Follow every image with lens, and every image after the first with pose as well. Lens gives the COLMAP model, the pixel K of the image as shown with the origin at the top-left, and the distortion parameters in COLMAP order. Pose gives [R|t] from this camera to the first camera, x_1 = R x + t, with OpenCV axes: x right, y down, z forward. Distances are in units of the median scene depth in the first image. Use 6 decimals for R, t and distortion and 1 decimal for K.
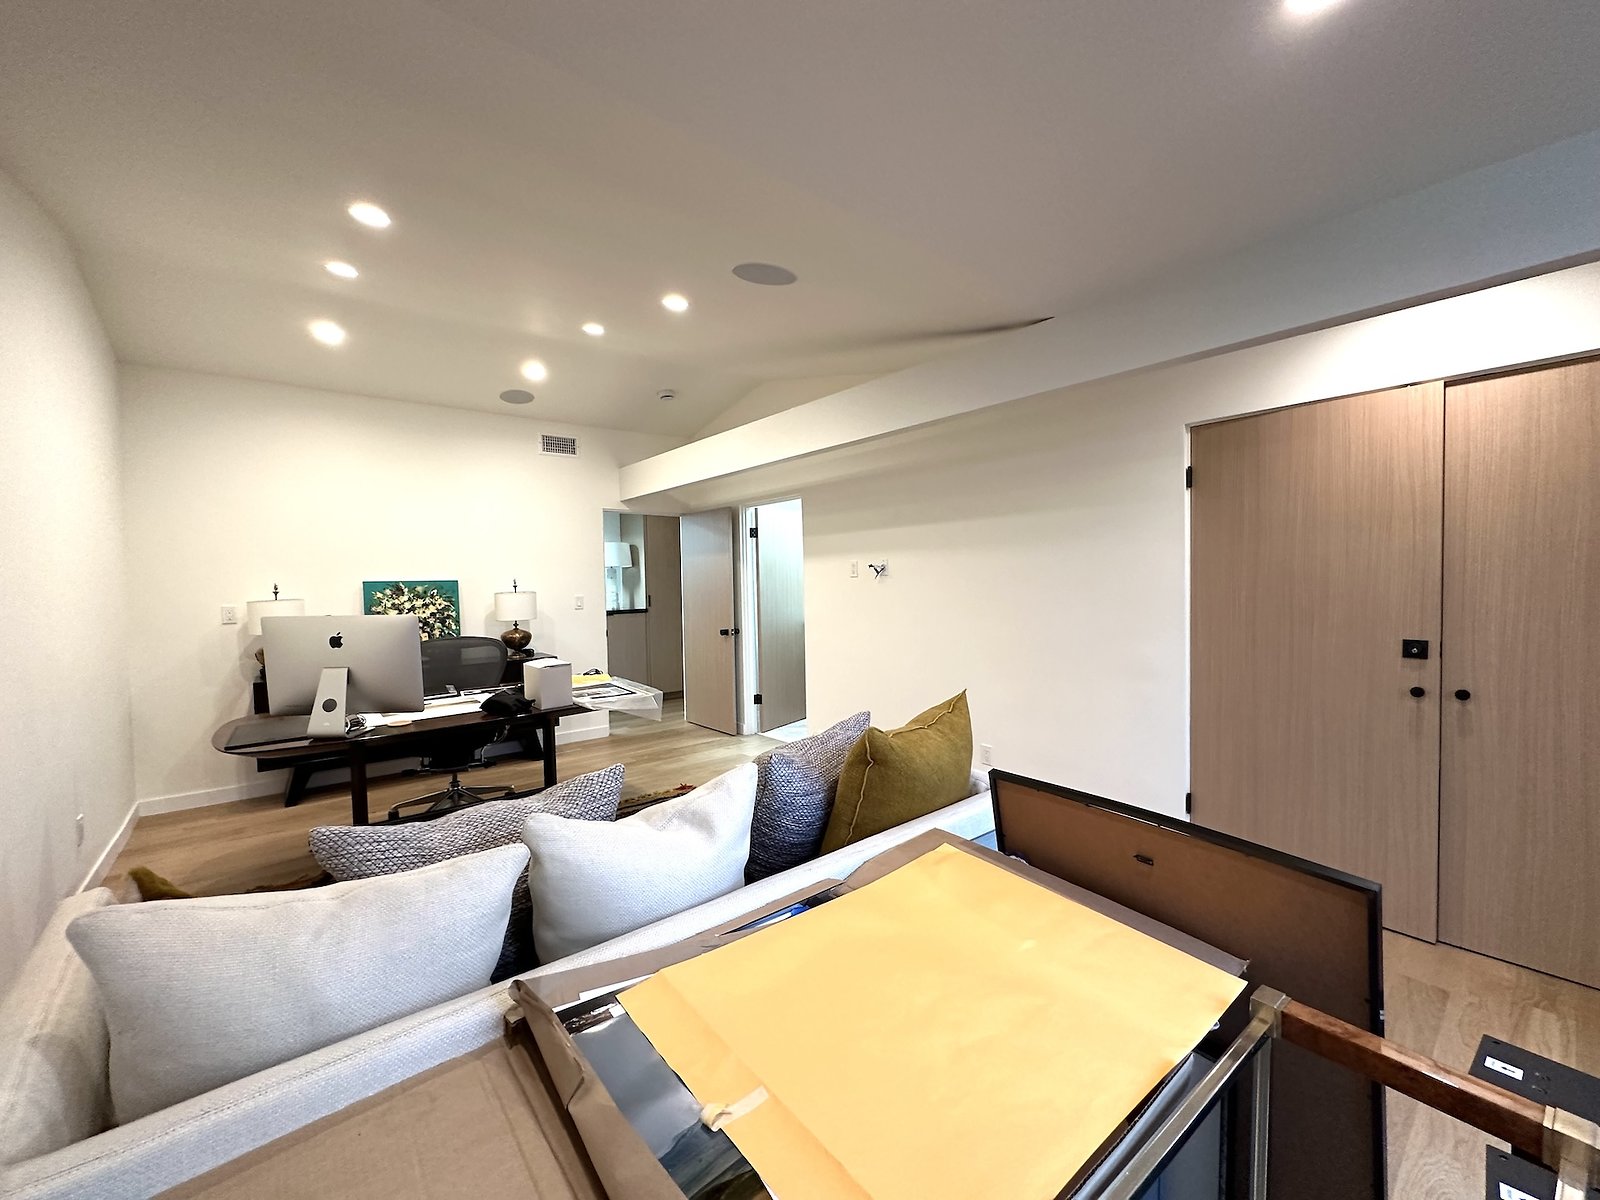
lens RADIAL K [[637.9, 0, 801.5], [0, 637.9, 600.4], [0, 0, 1]] dist [-0.003237, -0.000645]
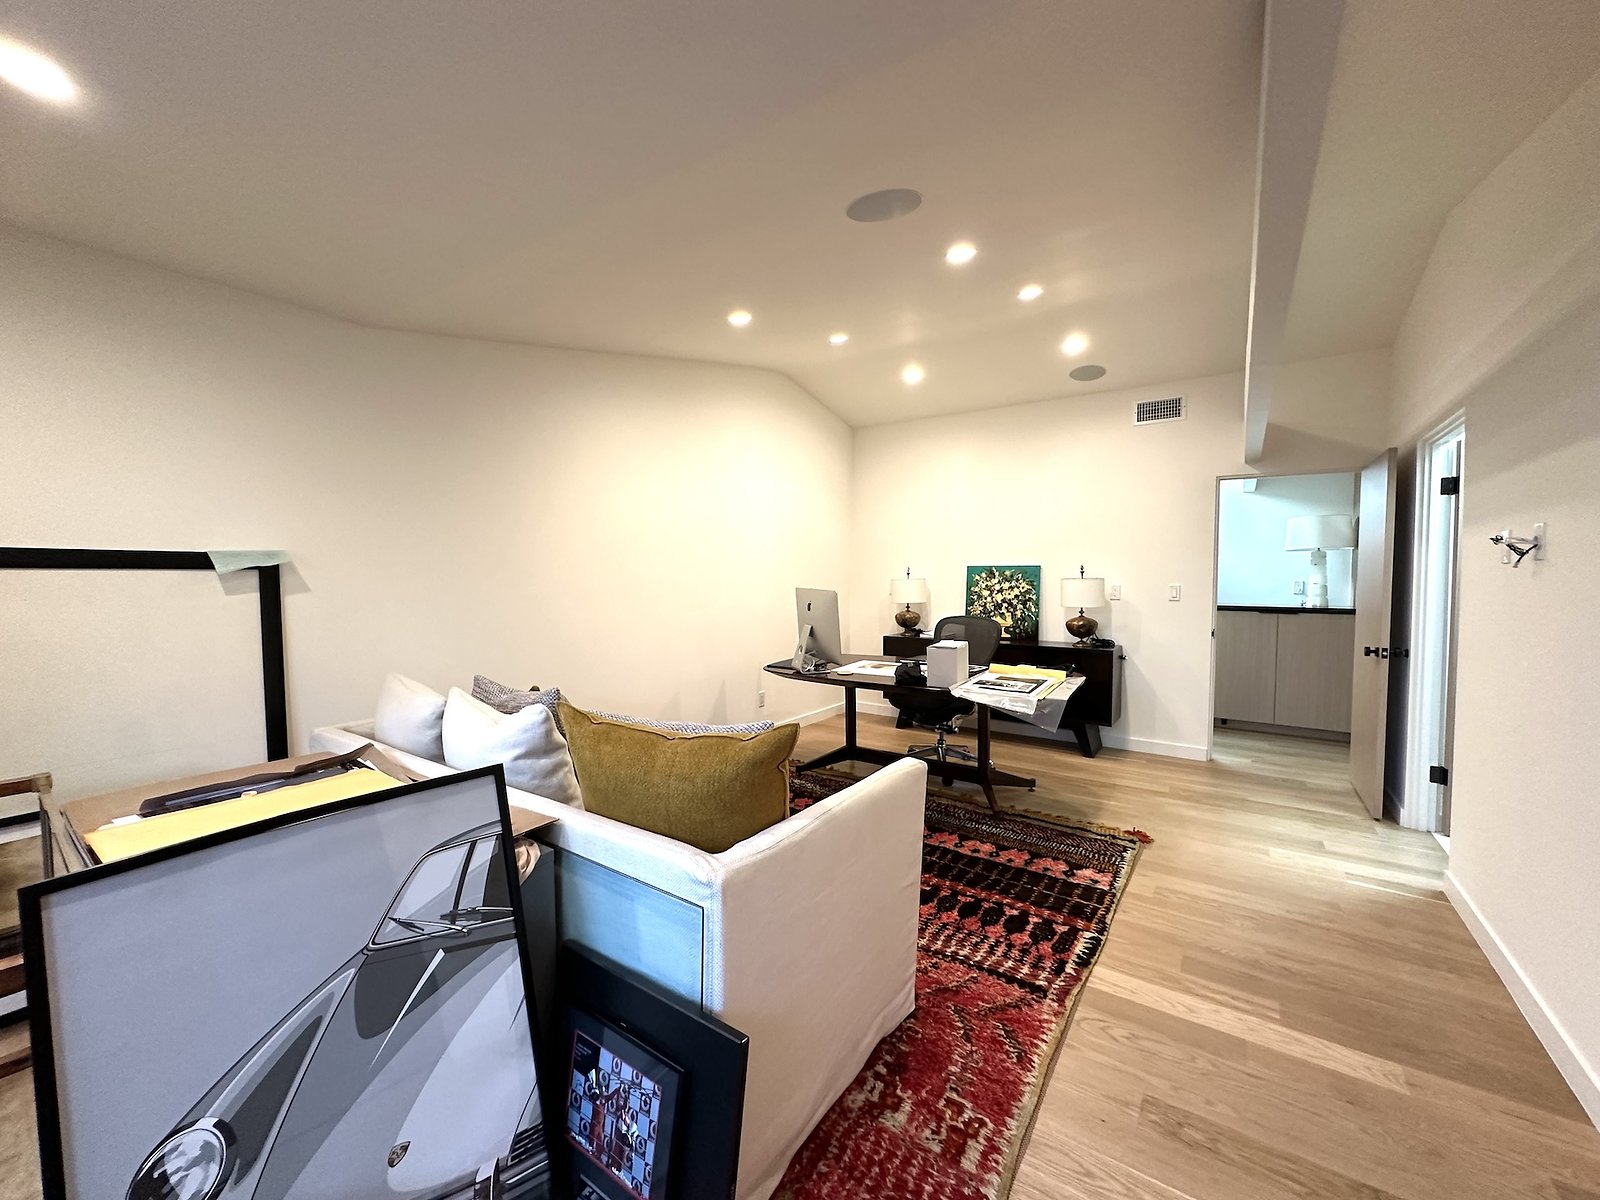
lens RADIAL K [[637.9, 0, 800.0], [0, 637.9, 599.6], [0, 0, 1]] dist [-0.003237, -0.000645]
pose [[0.284428, 0.057710, -0.956959, 0.366777], [-0.036796, 0.998108, 0.049255, -0.012812], [0.957991, 0.021203, 0.286013, 0.327310]]
